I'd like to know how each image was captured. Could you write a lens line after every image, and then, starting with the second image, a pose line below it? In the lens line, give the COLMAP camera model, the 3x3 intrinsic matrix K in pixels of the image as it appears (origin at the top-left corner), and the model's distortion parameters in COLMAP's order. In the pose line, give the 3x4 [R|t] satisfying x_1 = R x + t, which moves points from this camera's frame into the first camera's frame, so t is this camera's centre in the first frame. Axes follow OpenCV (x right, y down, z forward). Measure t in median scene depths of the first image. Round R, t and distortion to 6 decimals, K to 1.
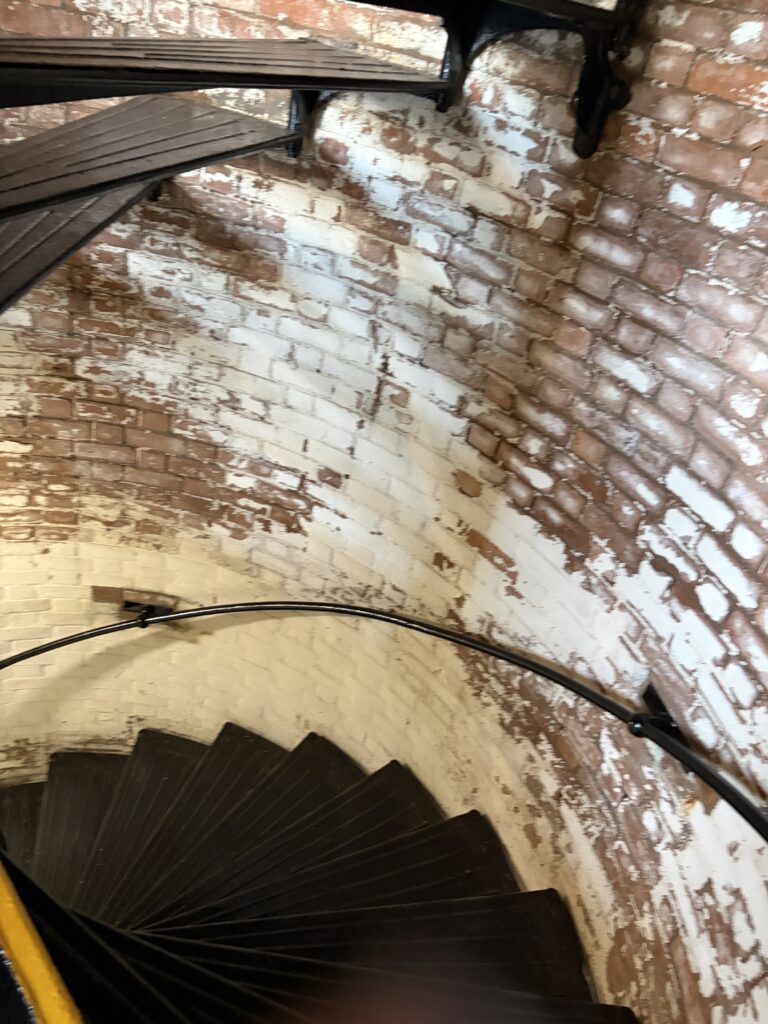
lens RADIAL K [[764.9, 0, 383.8], [0, 764.9, 514.3], [0, 0, 1]] dist [0.008097, 0.004980]
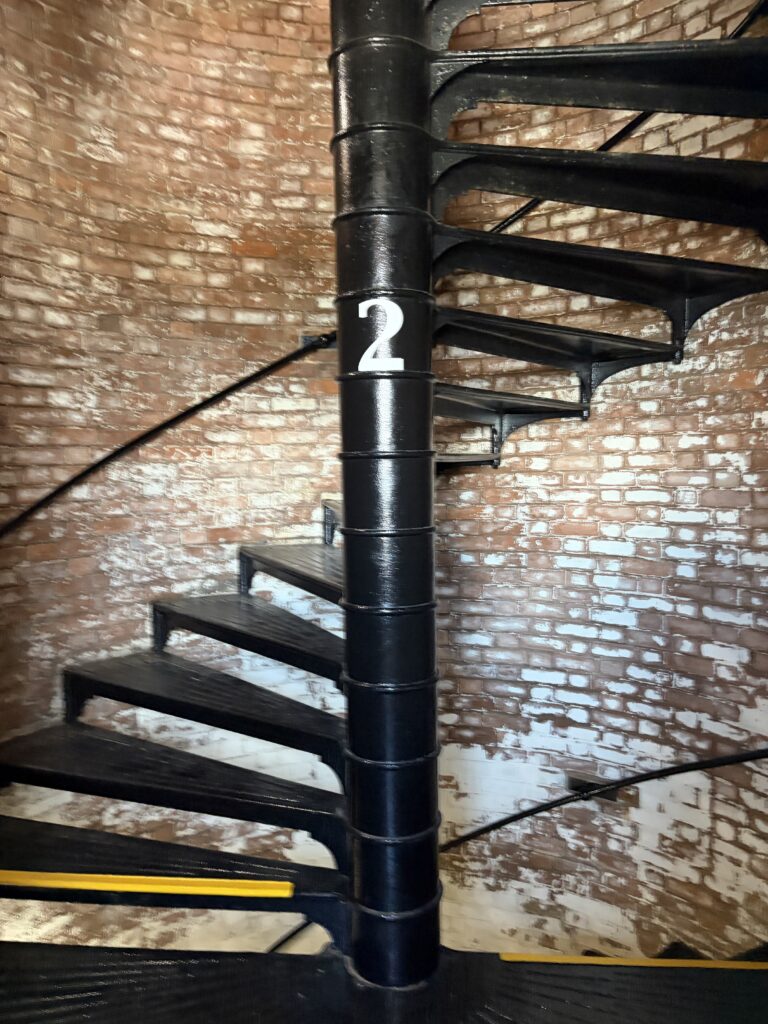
lens RADIAL K [[764.9, 0, 383.8], [0, 764.9, 514.3], [0, 0, 1]] dist [0.008097, 0.004980]
pose [[0.713524, -0.247287, 0.655540, -1.082086], [0.513816, 0.820774, -0.249646, -0.080283], [-0.476316, 0.514956, 0.712702, -0.476212]]
